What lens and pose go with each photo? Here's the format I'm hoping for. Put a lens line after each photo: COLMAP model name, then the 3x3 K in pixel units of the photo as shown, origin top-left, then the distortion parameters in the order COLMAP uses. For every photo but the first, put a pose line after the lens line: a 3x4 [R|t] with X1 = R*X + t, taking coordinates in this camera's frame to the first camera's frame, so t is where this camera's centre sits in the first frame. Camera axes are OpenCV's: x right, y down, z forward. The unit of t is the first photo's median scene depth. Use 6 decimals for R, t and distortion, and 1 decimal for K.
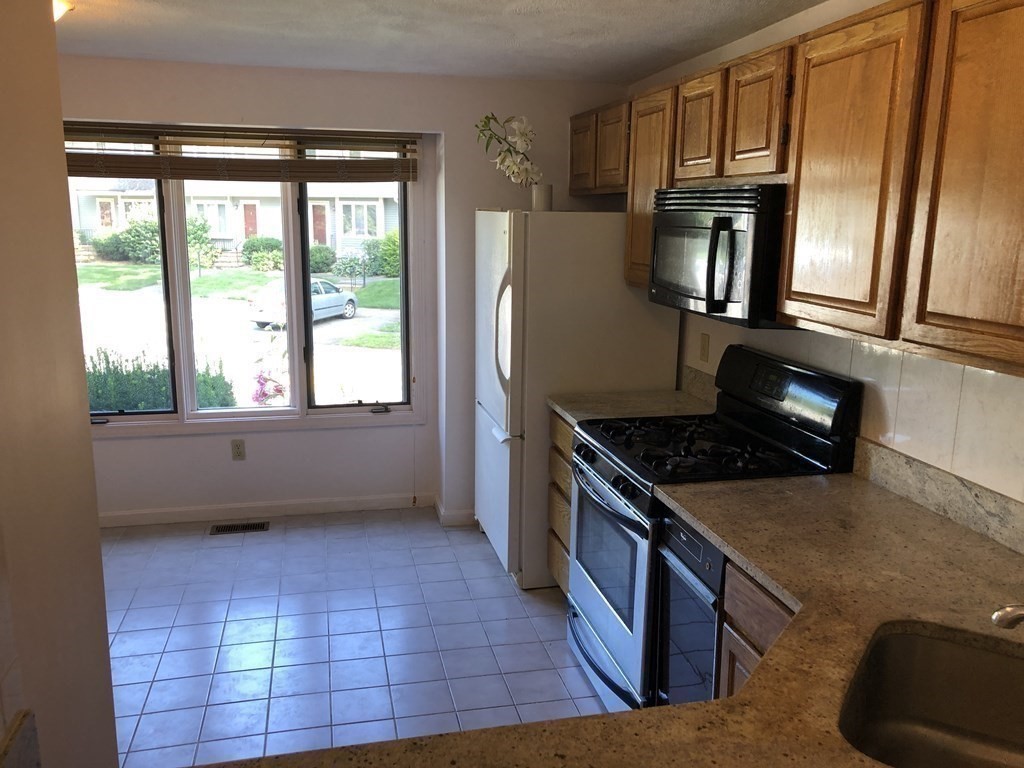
lens RADIAL K [[830.7, 0, 512.0], [0, 830.7, 384.0], [0, 0, 1]] dist [0.003336, -0.005478]
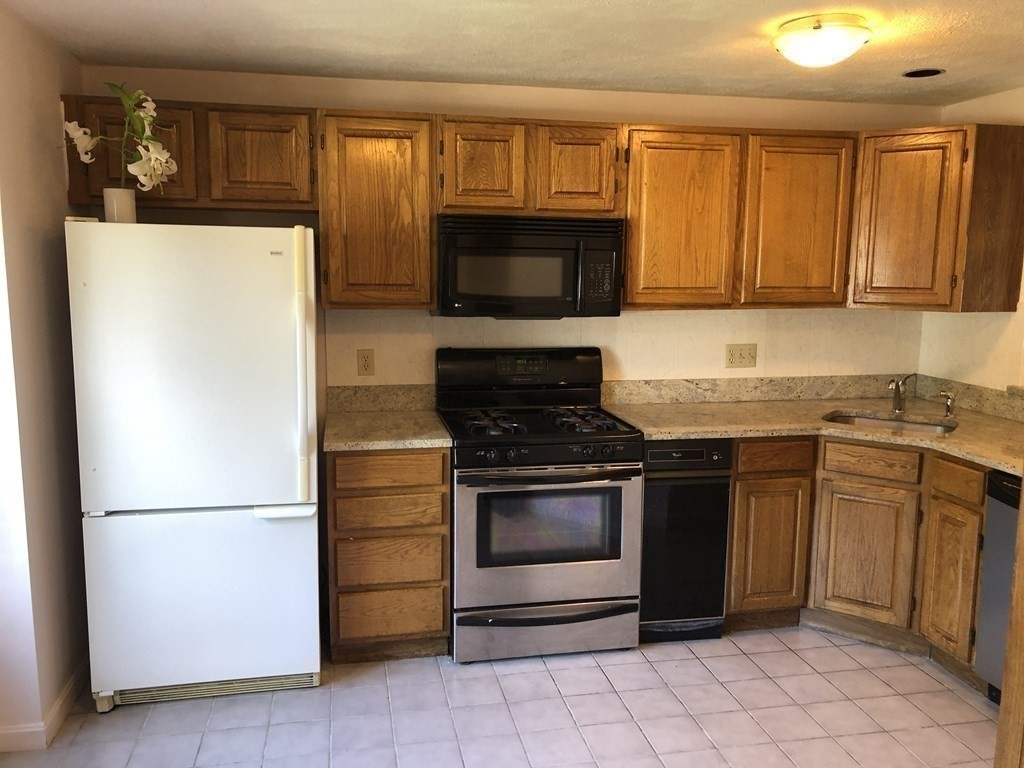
lens RADIAL K [[830.7, 0, 512.0], [0, 830.7, 384.0], [0, 0, 1]] dist [0.003336, -0.005478]
pose [[0.029868, -0.157826, 0.987015, -1.297519], [0.189645, 0.970415, 0.149432, -0.225626], [-0.981398, 0.182719, 0.058916, 1.233554]]
